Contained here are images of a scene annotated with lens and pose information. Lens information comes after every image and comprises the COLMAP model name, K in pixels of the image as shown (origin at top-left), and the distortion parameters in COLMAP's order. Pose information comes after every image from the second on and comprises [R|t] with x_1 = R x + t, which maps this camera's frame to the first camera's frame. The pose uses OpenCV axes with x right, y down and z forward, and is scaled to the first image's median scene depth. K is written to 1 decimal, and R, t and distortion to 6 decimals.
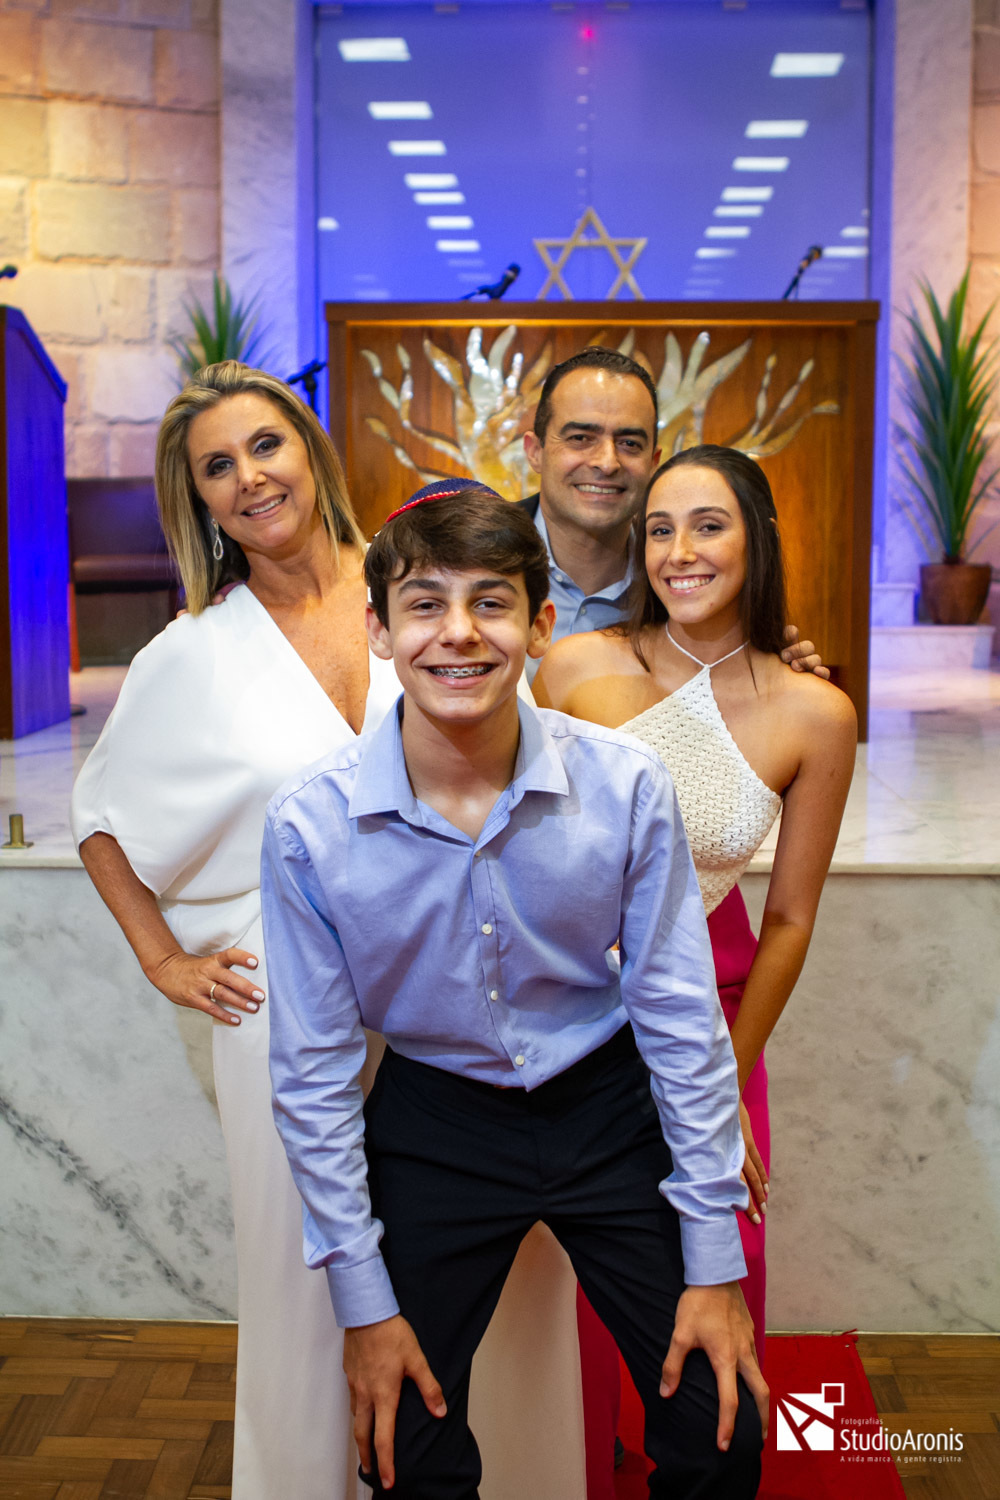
lens RADIAL K [[1898.9, 0, 500.0], [0, 1898.9, 750.0], [0, 0, 1]] dist [-0.064309, 0.047697]
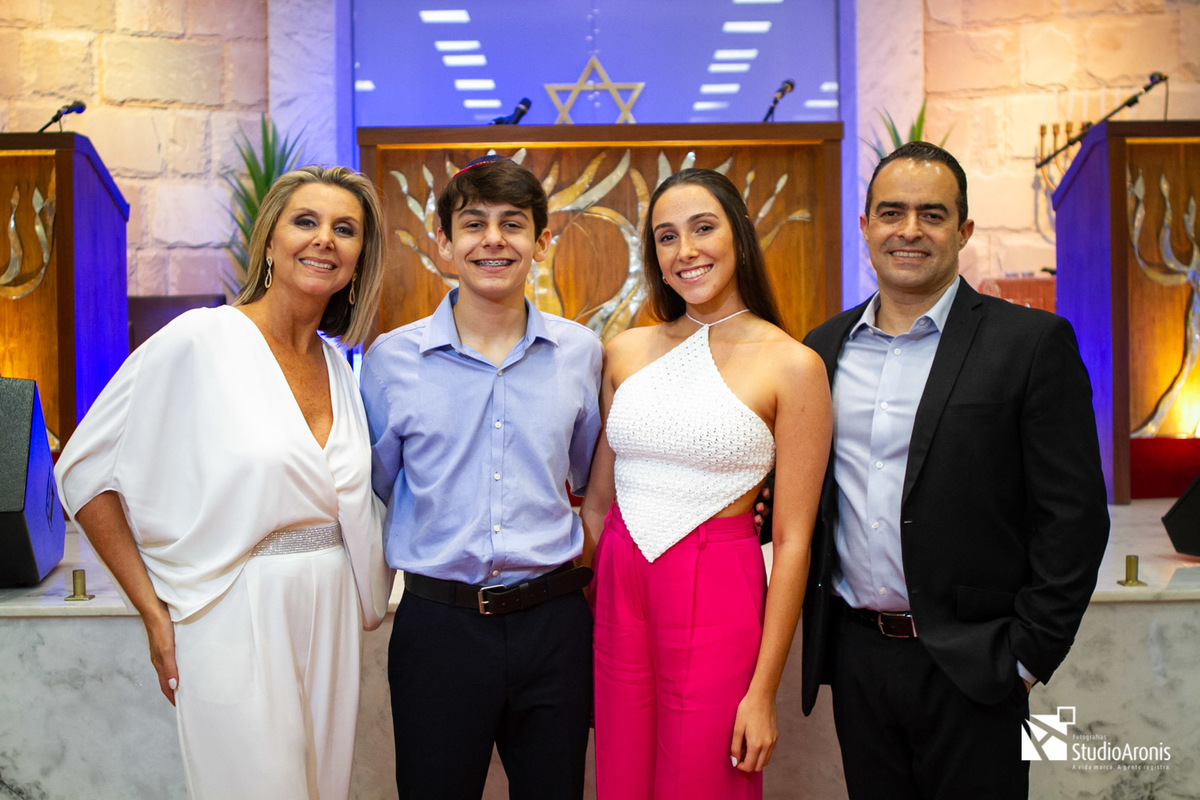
lens RADIAL K [[1717.2, 0, 600.0], [0, 1717.2, 400.0], [0, 0, 1]] dist [-0.053615, 0.094318]
pose [[0.998977, -0.015011, 0.042656, 0.005847], [0.018910, 0.995531, -0.092528, 0.021955], [-0.041076, 0.093240, 0.994796, -0.014455]]
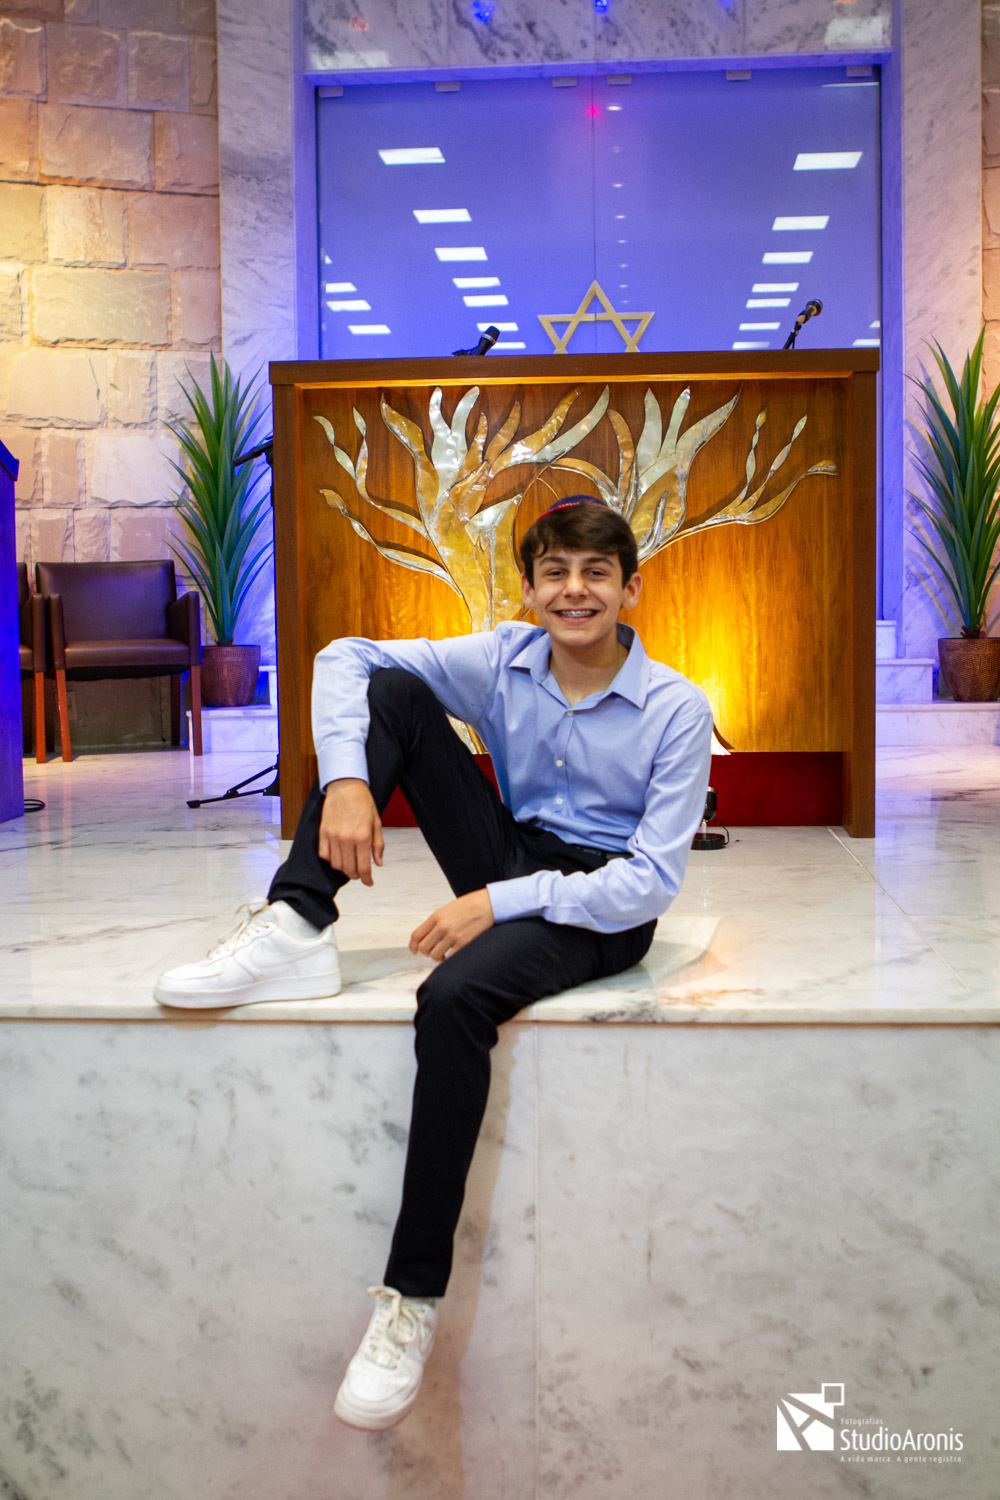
lens RADIAL K [[1725.1, 0, 500.0], [0, 1725.1, 750.0], [0, 0, 1]] dist [-0.111454, 0.163008]
pose [[0.999037, -0.010447, -0.042611, 0.048161], [0.008915, 0.999312, -0.035991, -0.016382], [0.042957, 0.035577, 0.998443, 0.164988]]
